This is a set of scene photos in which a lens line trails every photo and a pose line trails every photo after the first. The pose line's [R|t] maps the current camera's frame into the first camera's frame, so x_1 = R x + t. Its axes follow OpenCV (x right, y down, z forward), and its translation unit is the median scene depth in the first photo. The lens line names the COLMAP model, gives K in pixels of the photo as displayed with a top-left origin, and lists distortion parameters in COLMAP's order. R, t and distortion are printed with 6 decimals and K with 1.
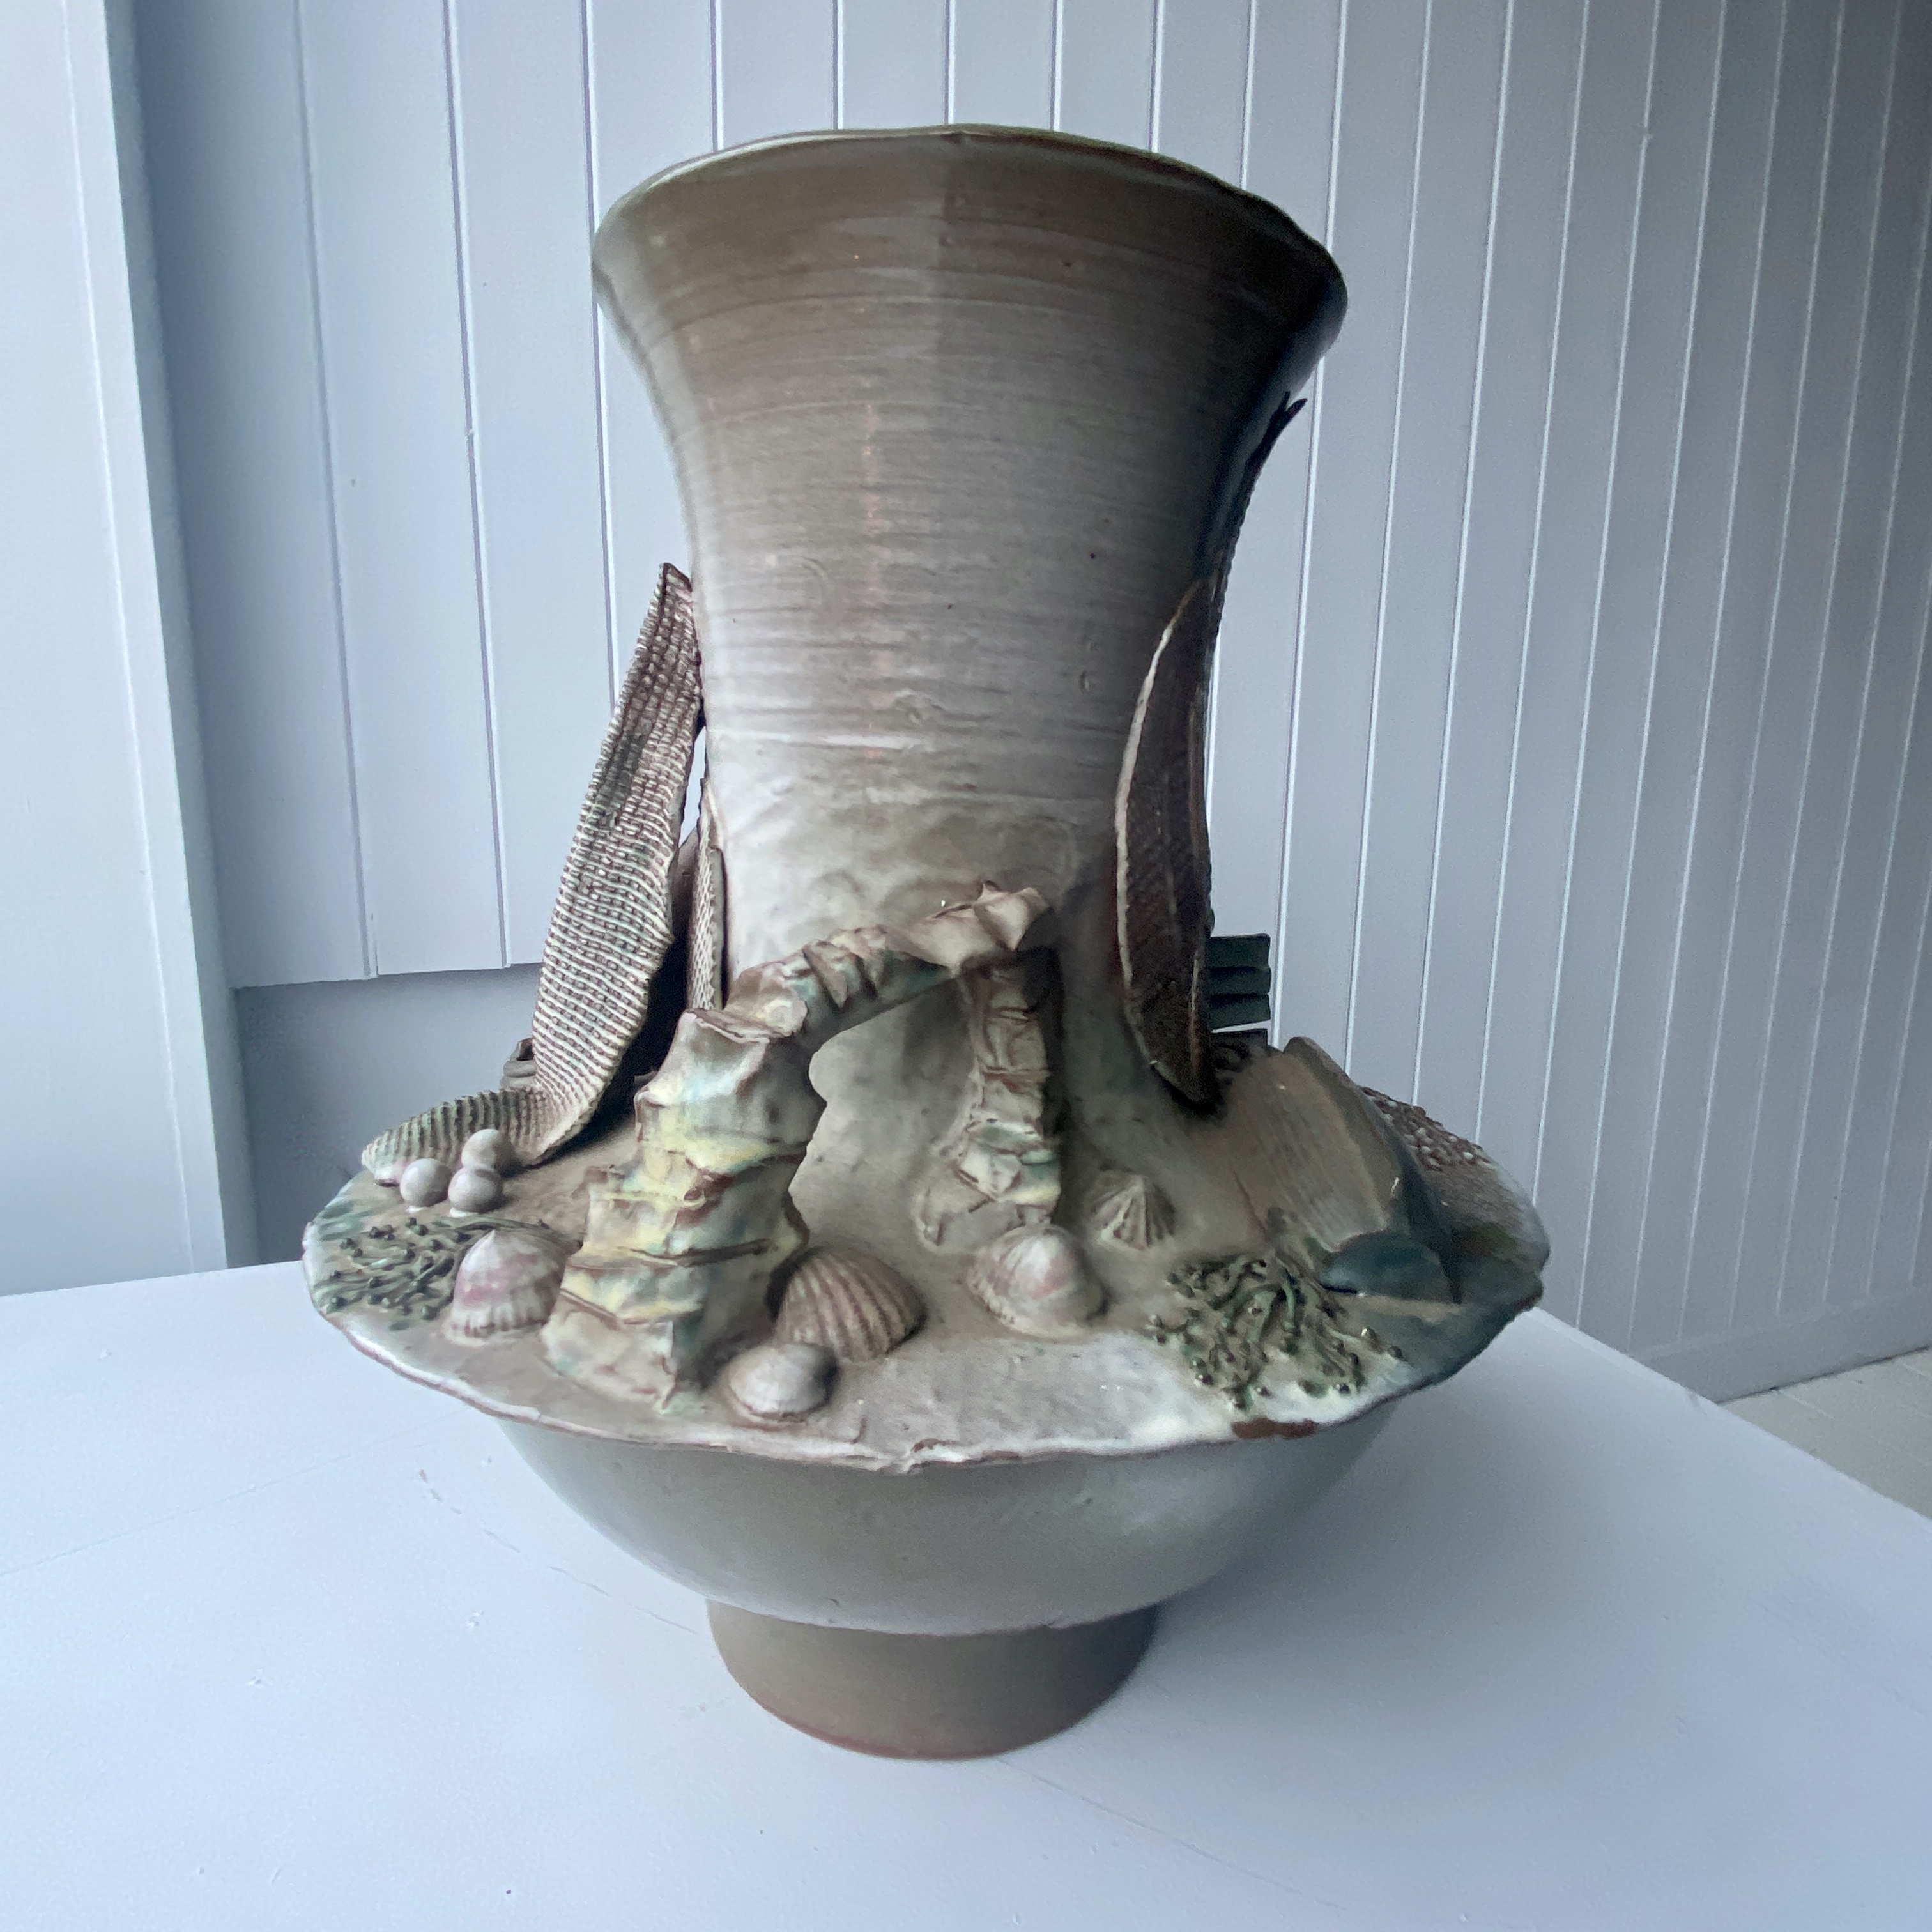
lens RADIAL K [[1216.1, 0, 966.0], [0, 1216.1, 966.0], [0, 0, 1]] dist [0.116630, -0.084584]
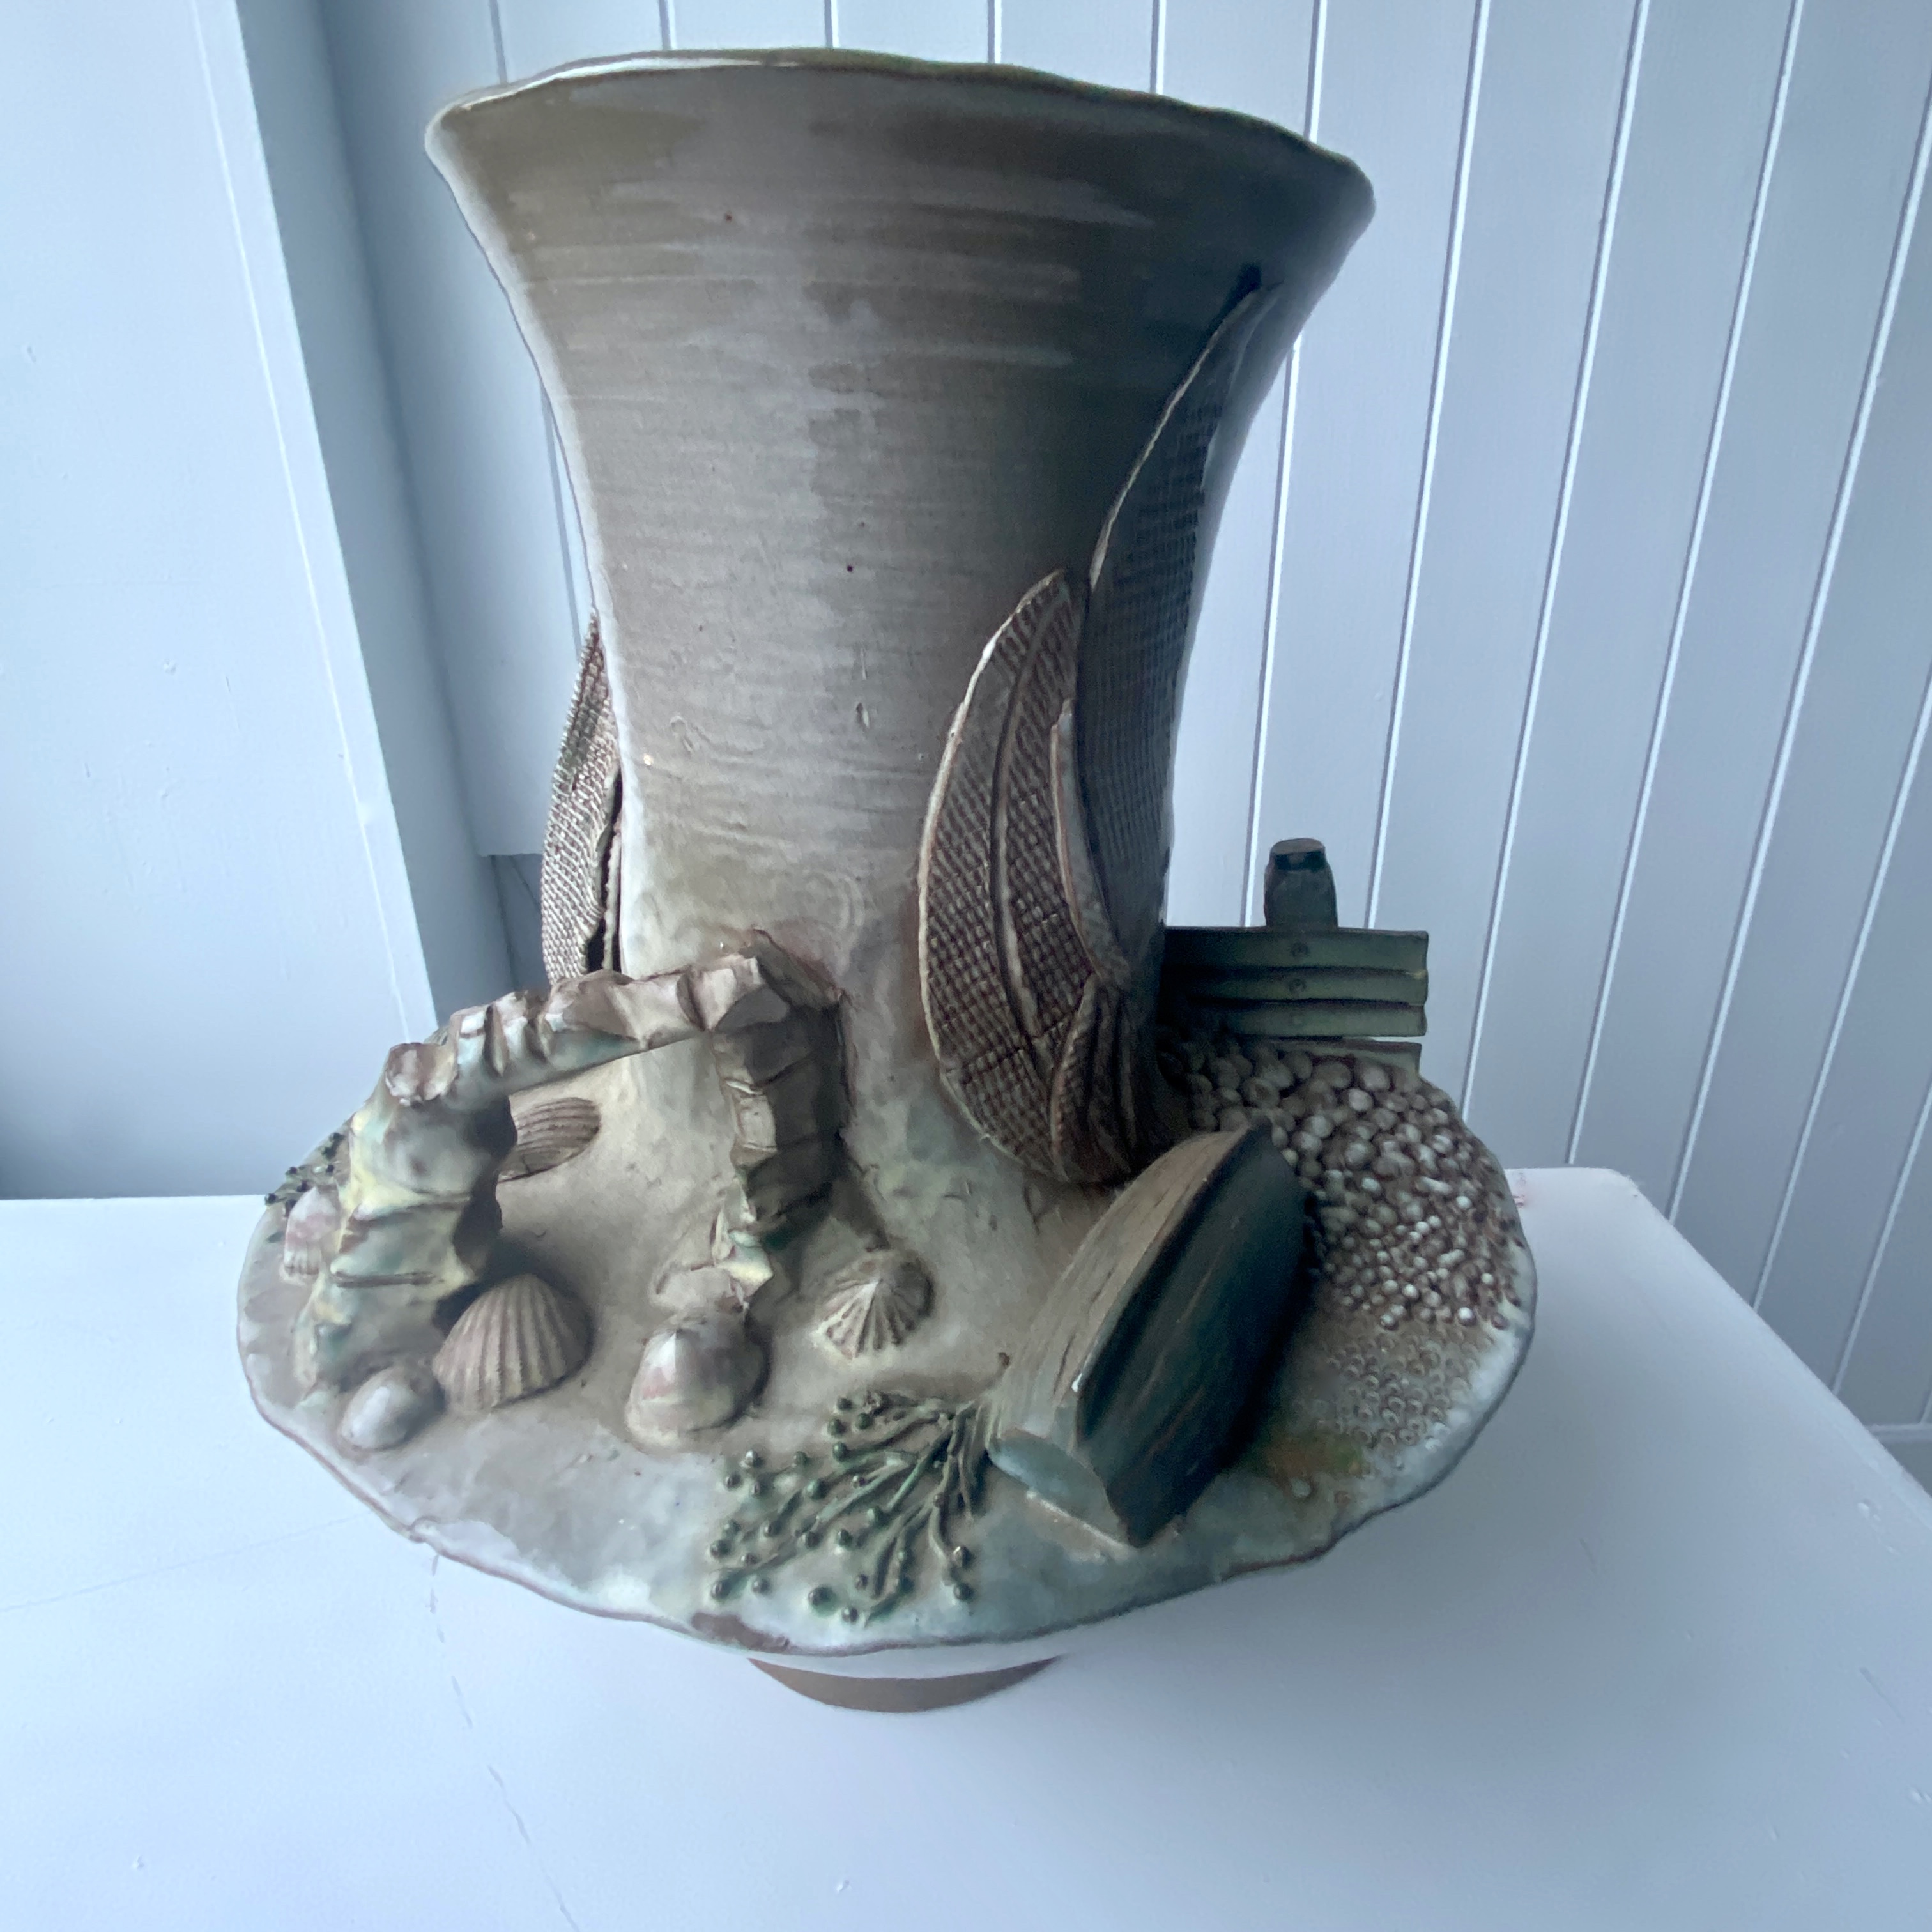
lens RADIAL K [[1216.1, 0, 966.0], [0, 1216.1, 966.0], [0, 0, 1]] dist [0.116630, -0.084584]
pose [[0.861308, 0.174157, -0.477303, 0.598331], [-0.068392, 0.970609, 0.230739, -0.268148], [0.503460, -0.166093, 0.847904, 0.300372]]
